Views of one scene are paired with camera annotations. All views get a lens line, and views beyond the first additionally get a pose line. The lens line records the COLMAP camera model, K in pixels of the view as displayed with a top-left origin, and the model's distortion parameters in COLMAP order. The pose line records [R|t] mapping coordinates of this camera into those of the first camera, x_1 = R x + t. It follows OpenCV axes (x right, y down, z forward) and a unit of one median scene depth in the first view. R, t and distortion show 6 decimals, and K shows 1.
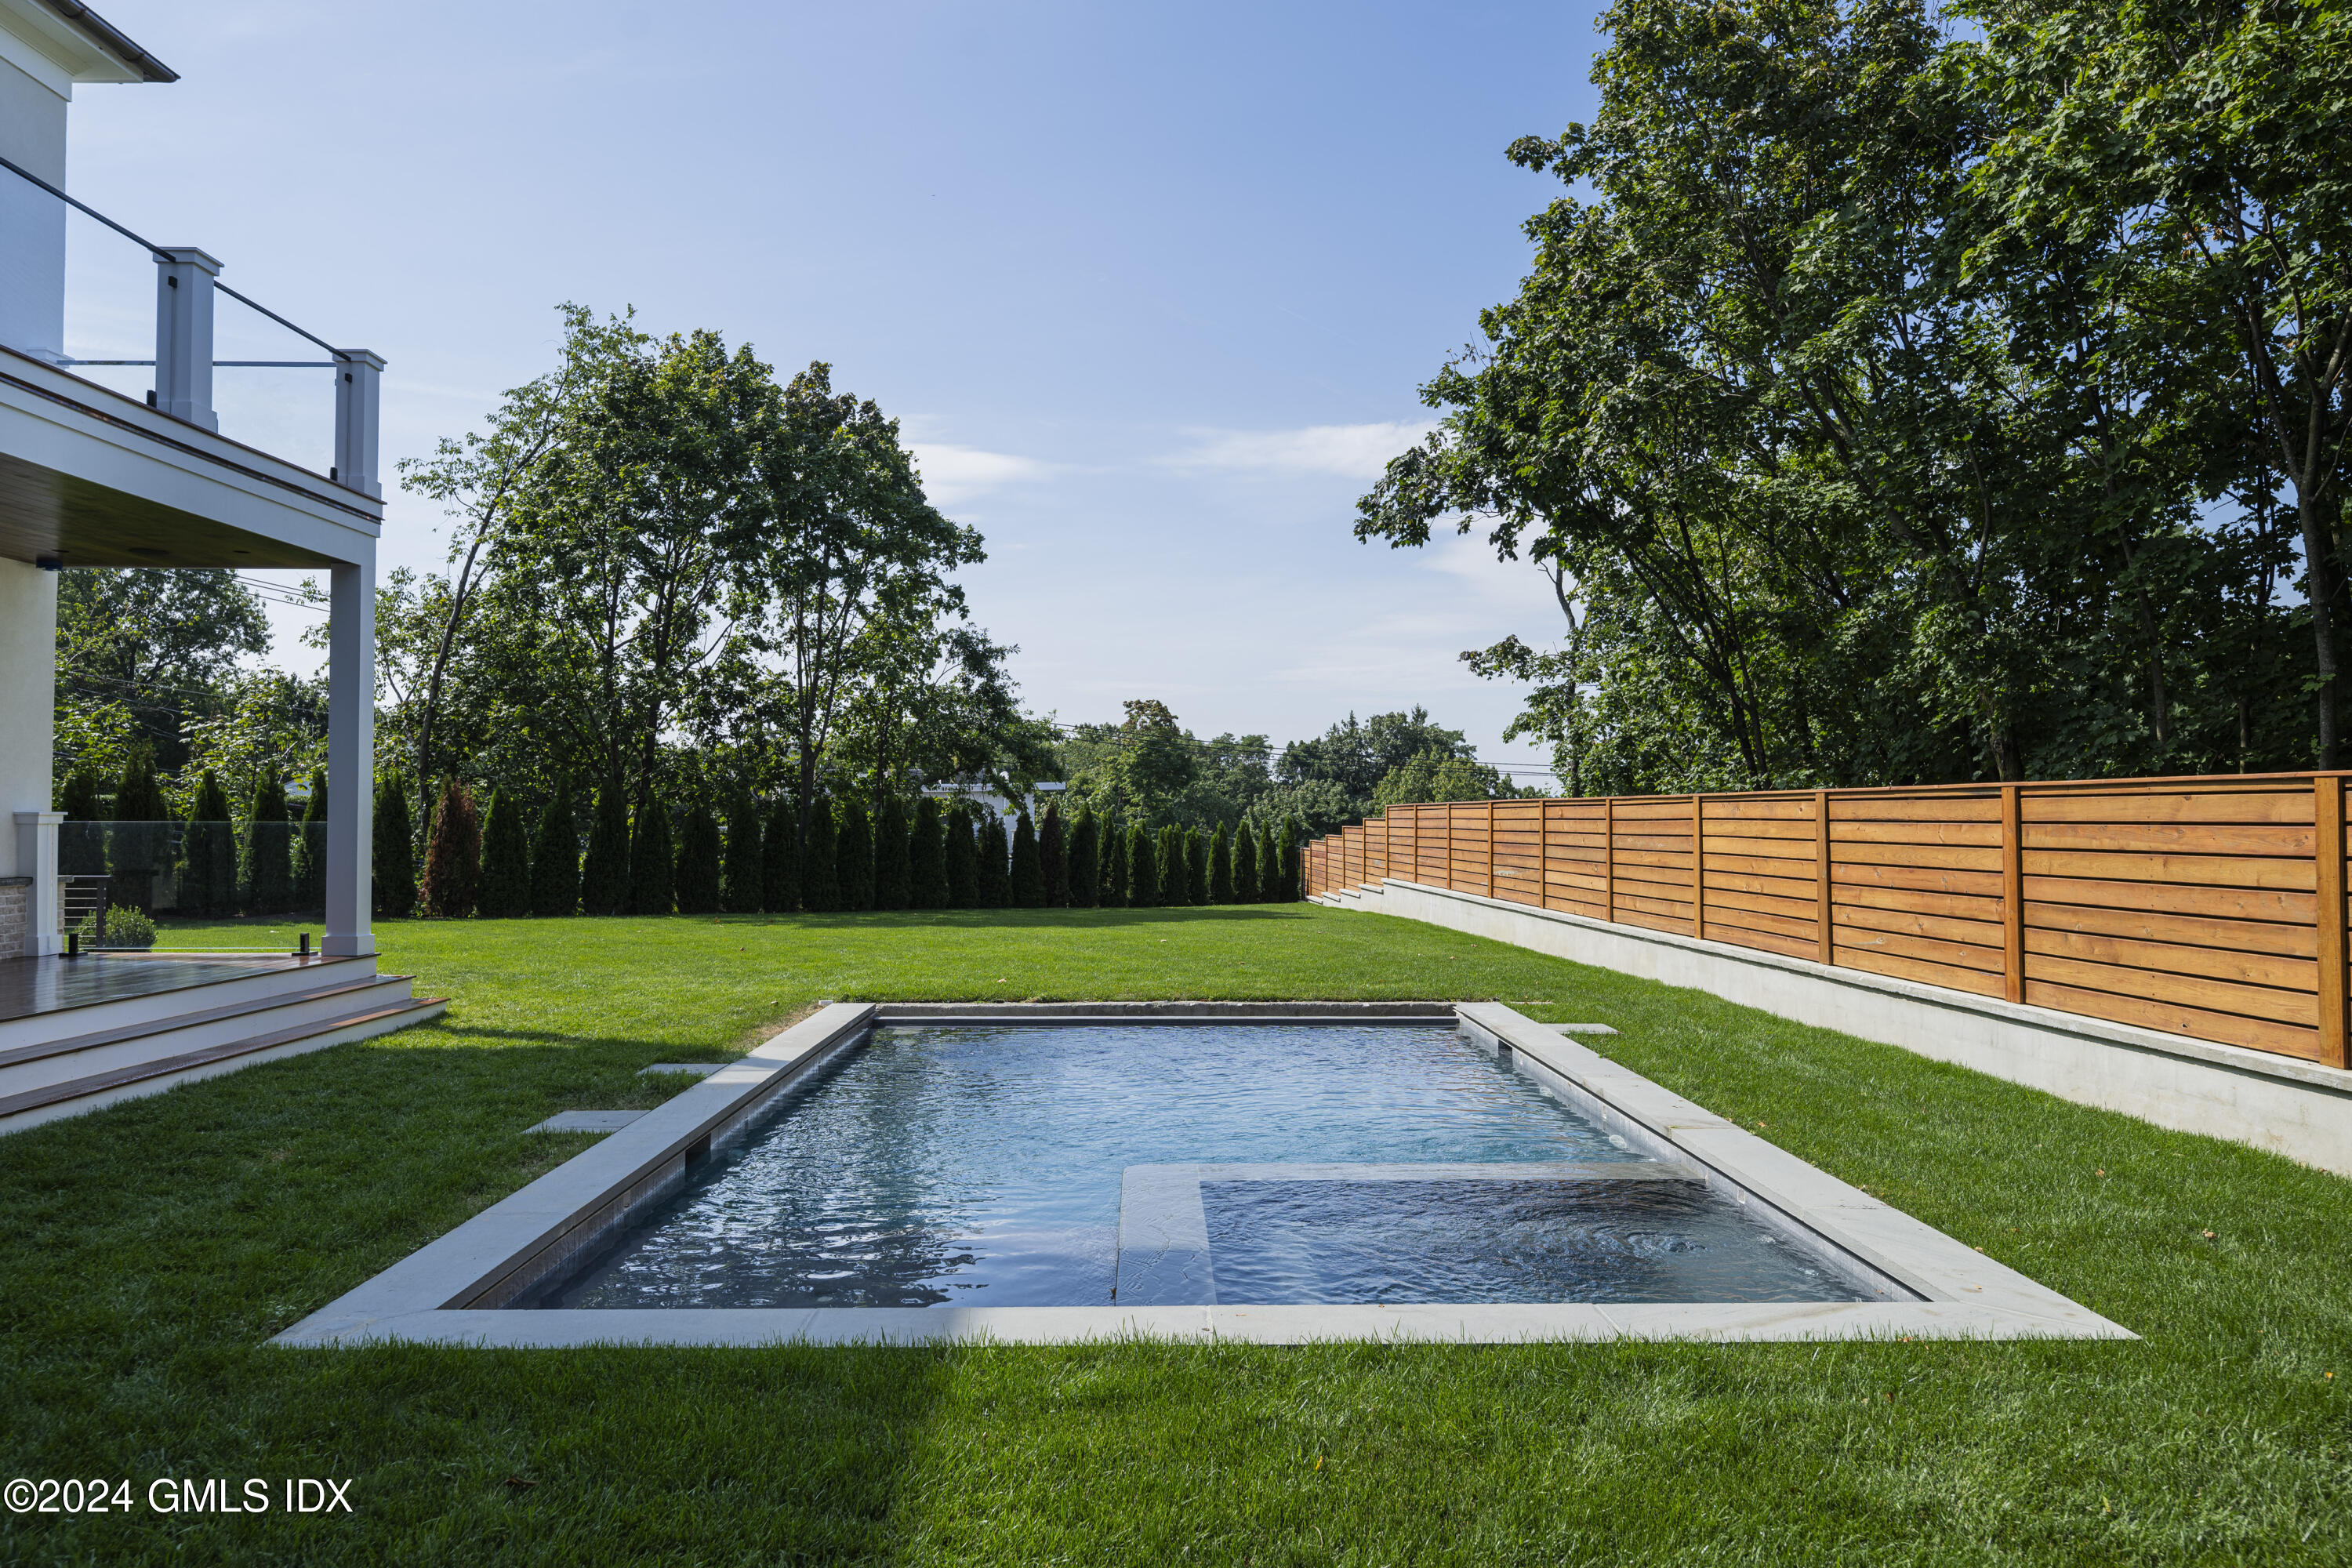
lens RADIAL K [[1578.8, 0, 1176.0], [0, 1578.8, 784.0], [0, 0, 1]] dist [-0.004095, -0.001228]
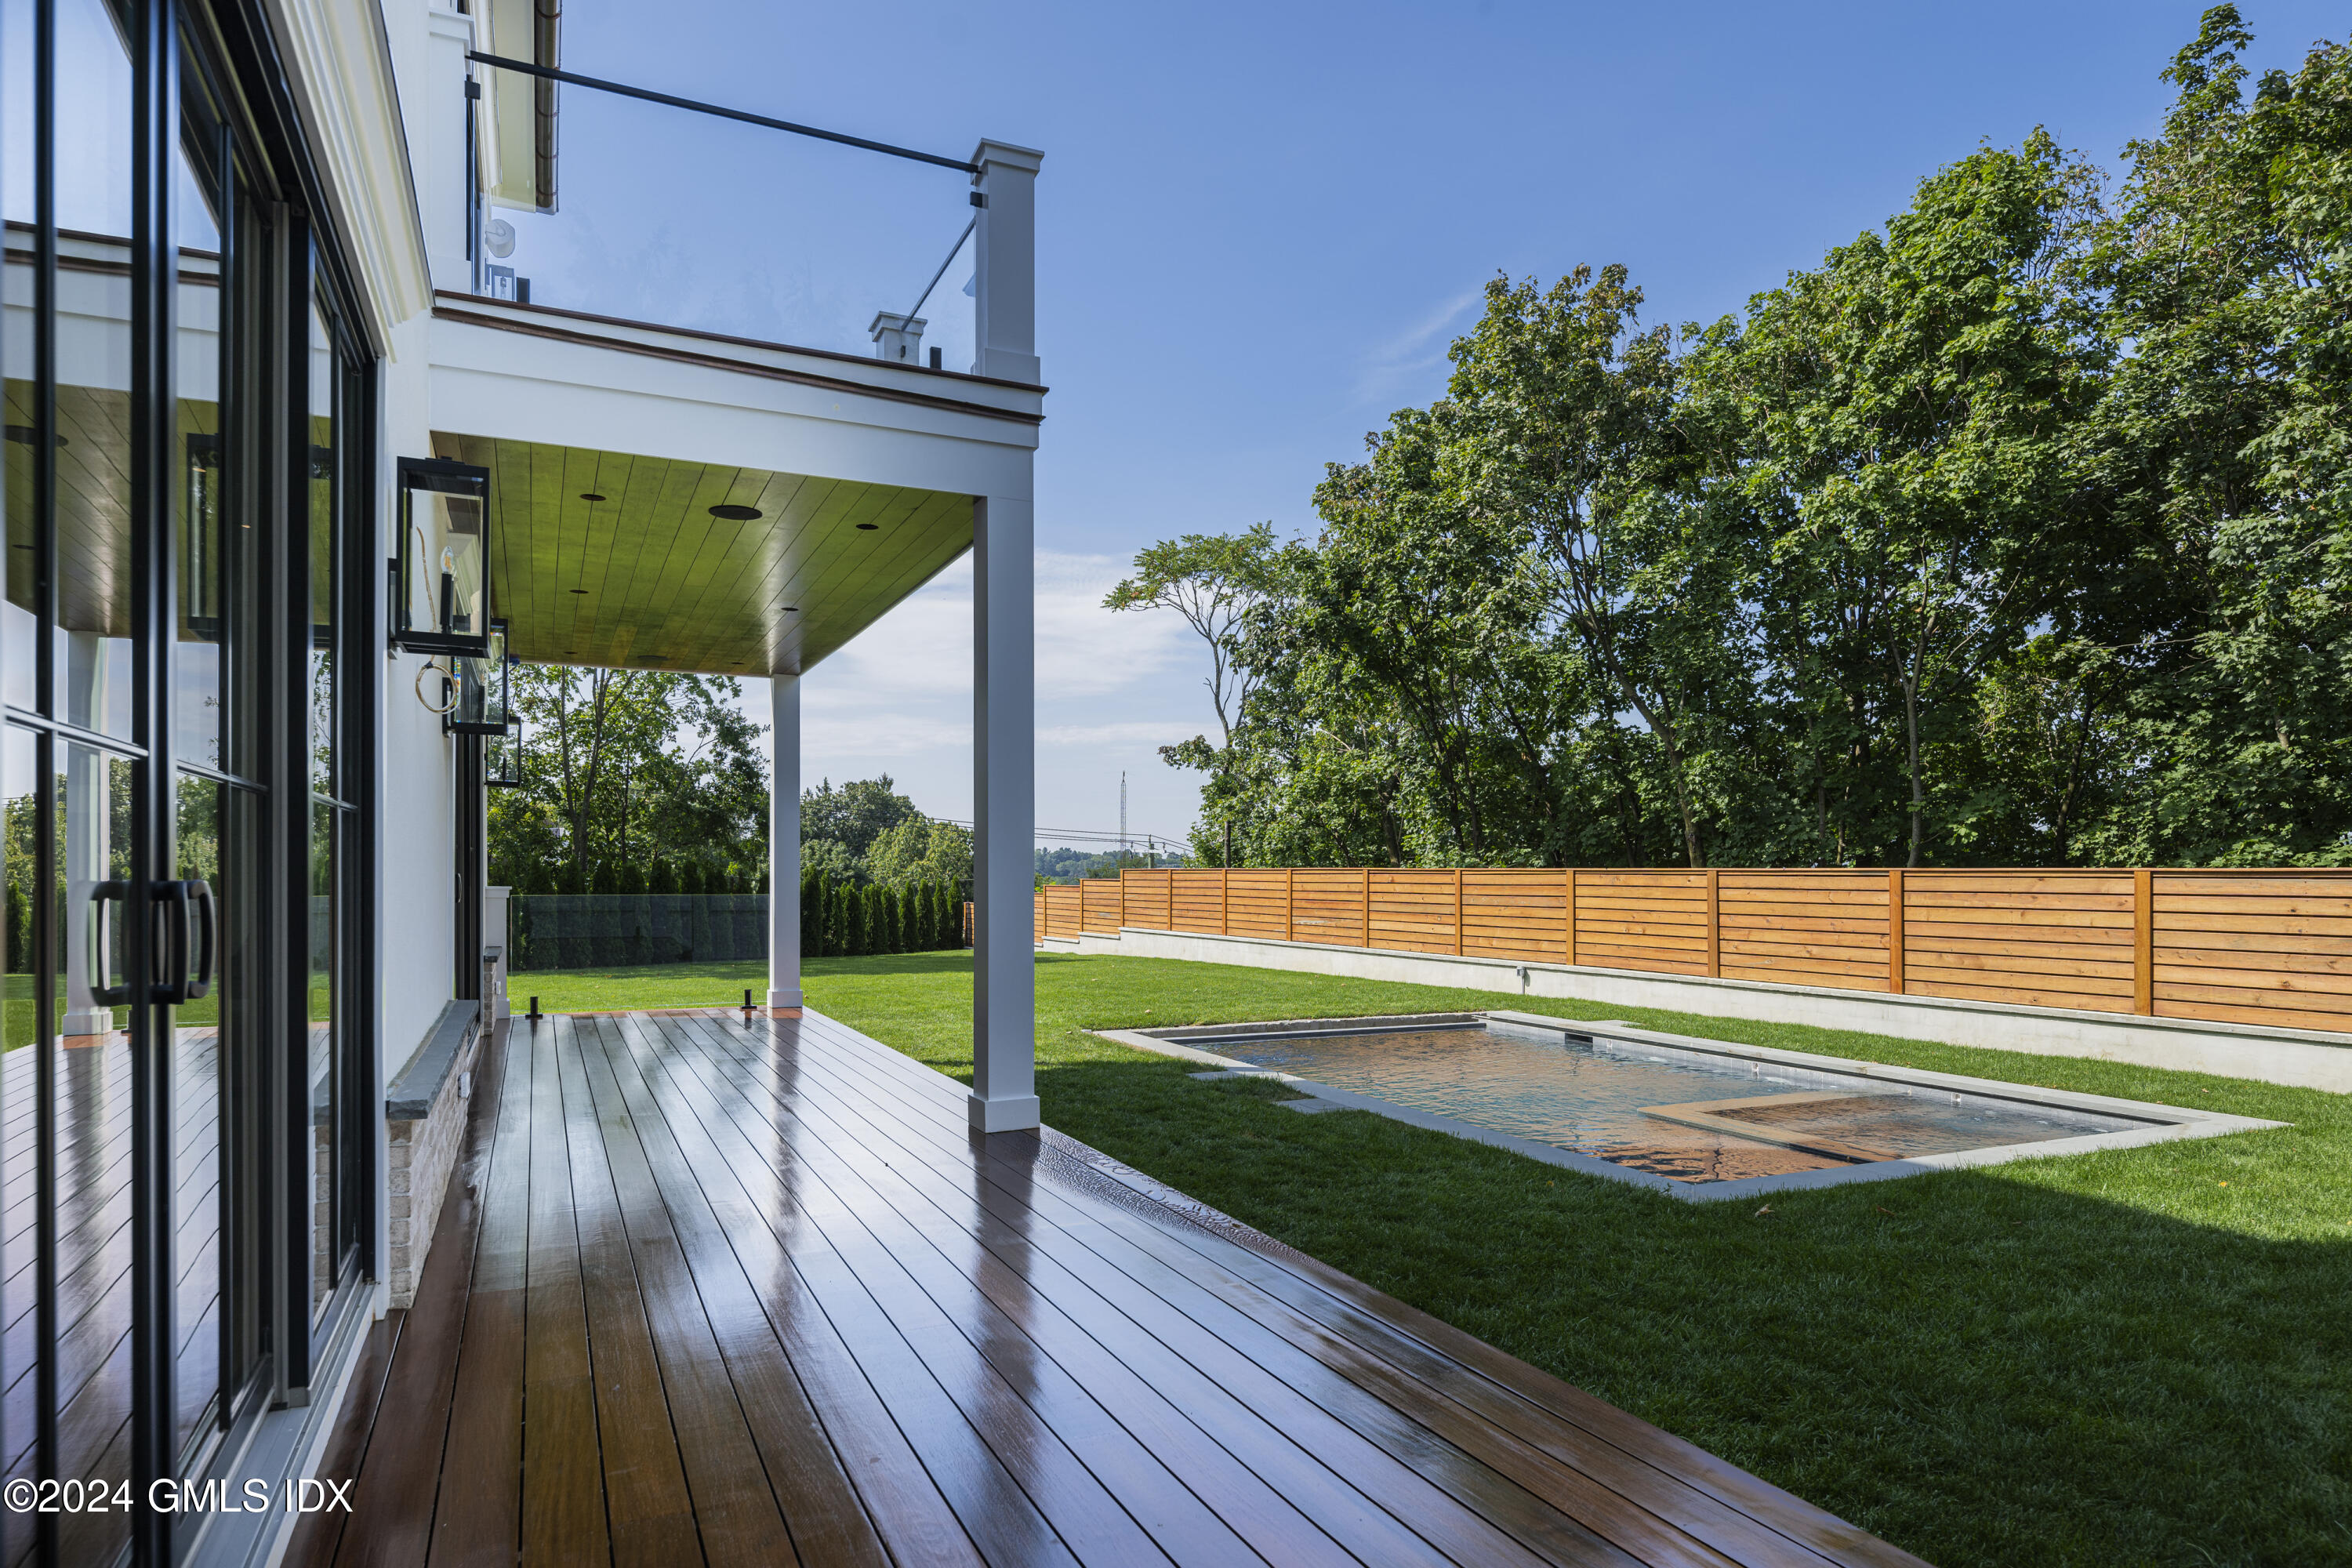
lens RADIAL K [[1395.3, 0, 1176.4], [0, 1395.3, 880.8], [0, 0, 1]] dist [-0.002171, 0.000081]
pose [[0.917240, -0.001316, 0.398333, -0.399952], [-0.009911, 0.999610, 0.026124, -0.009491], [-0.398212, -0.027910, 0.916869, -0.047190]]
